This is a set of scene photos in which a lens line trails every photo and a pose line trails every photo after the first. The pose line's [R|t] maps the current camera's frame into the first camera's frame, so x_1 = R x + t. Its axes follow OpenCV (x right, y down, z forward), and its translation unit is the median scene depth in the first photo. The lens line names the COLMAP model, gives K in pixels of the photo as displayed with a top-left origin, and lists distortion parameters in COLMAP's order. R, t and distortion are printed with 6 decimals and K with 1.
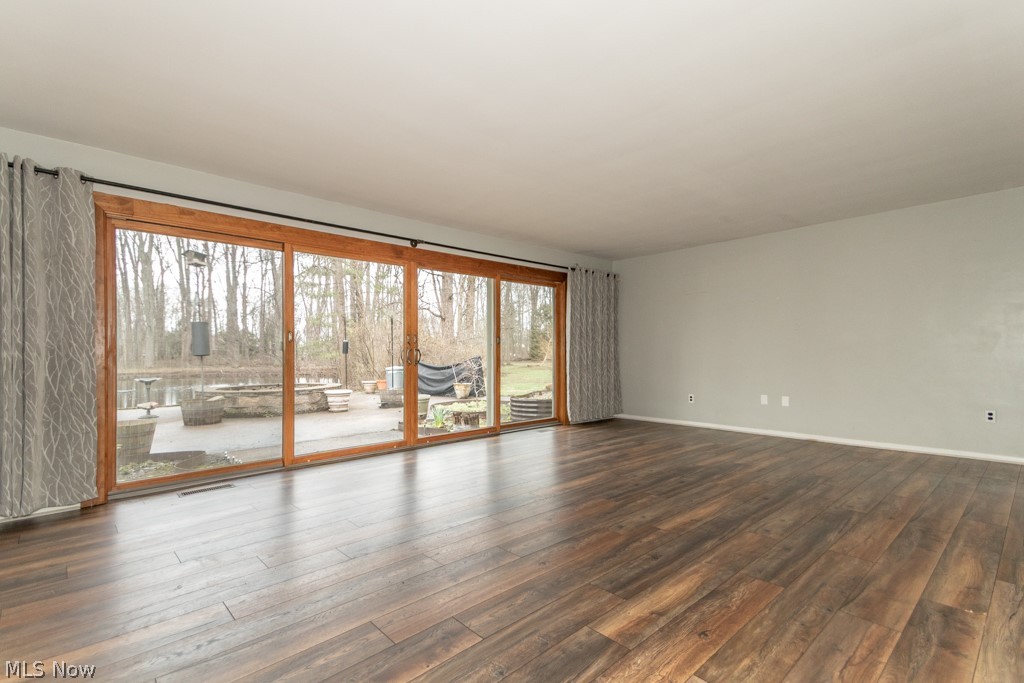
lens RADIAL K [[475.6, 0, 511.7], [0, 475.6, 361.6], [0, 0, 1]] dist [0.096287, -0.043498]
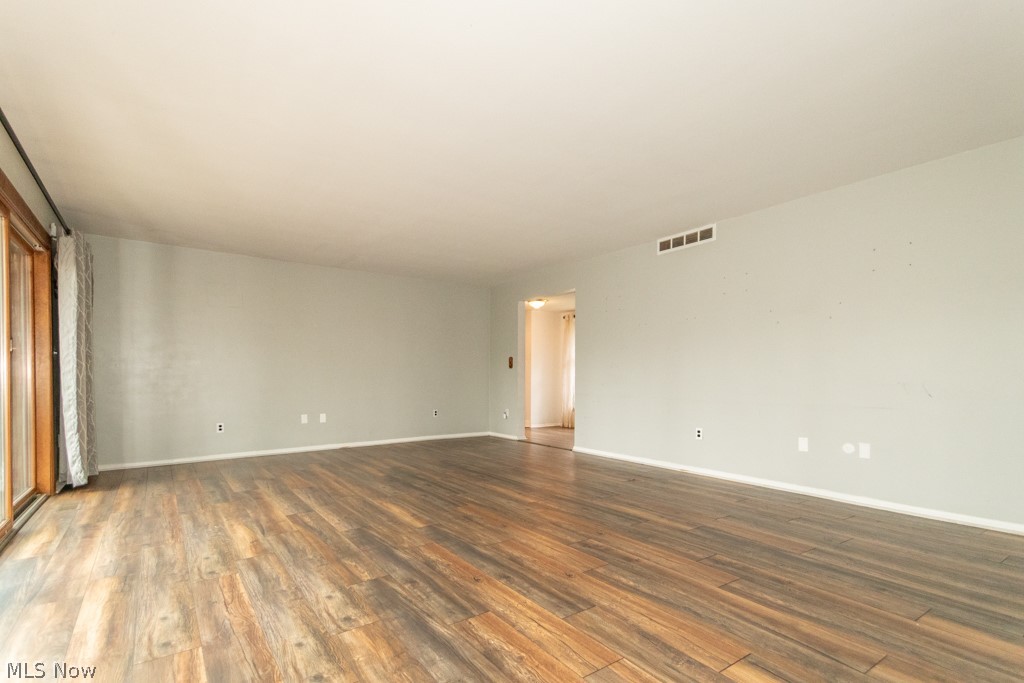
lens RADIAL K [[484.7, 0, 507.6], [0, 484.7, 372.1], [0, 0, 1]] dist [0.084407, -0.036997]
pose [[0.129863, 0.014817, 0.991421, -1.023260], [0.020557, 0.999633, -0.017632, 0.008296], [-0.991319, 0.022670, 0.129510, 0.872027]]
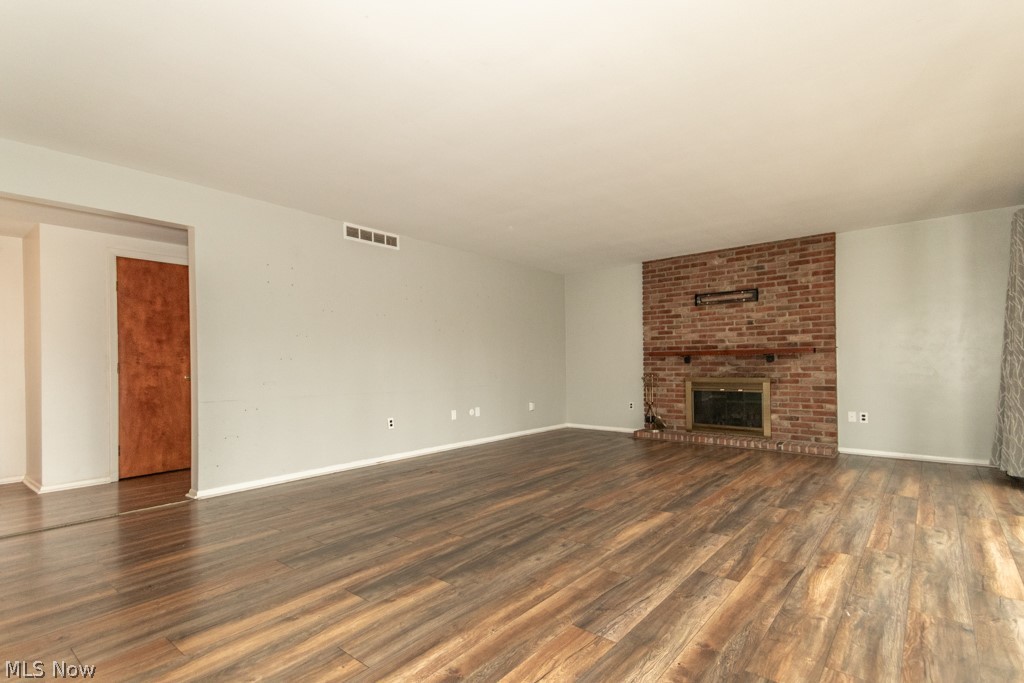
lens RADIAL K [[484.7, 0, 507.6], [0, 484.7, 372.1], [0, 0, 1]] dist [0.084407, -0.036997]
pose [[-0.992196, 0.017437, -0.123463, 0.579288], [0.012953, 0.999230, 0.037027, -0.047697], [0.124013, 0.035139, -0.991658, 2.318344]]
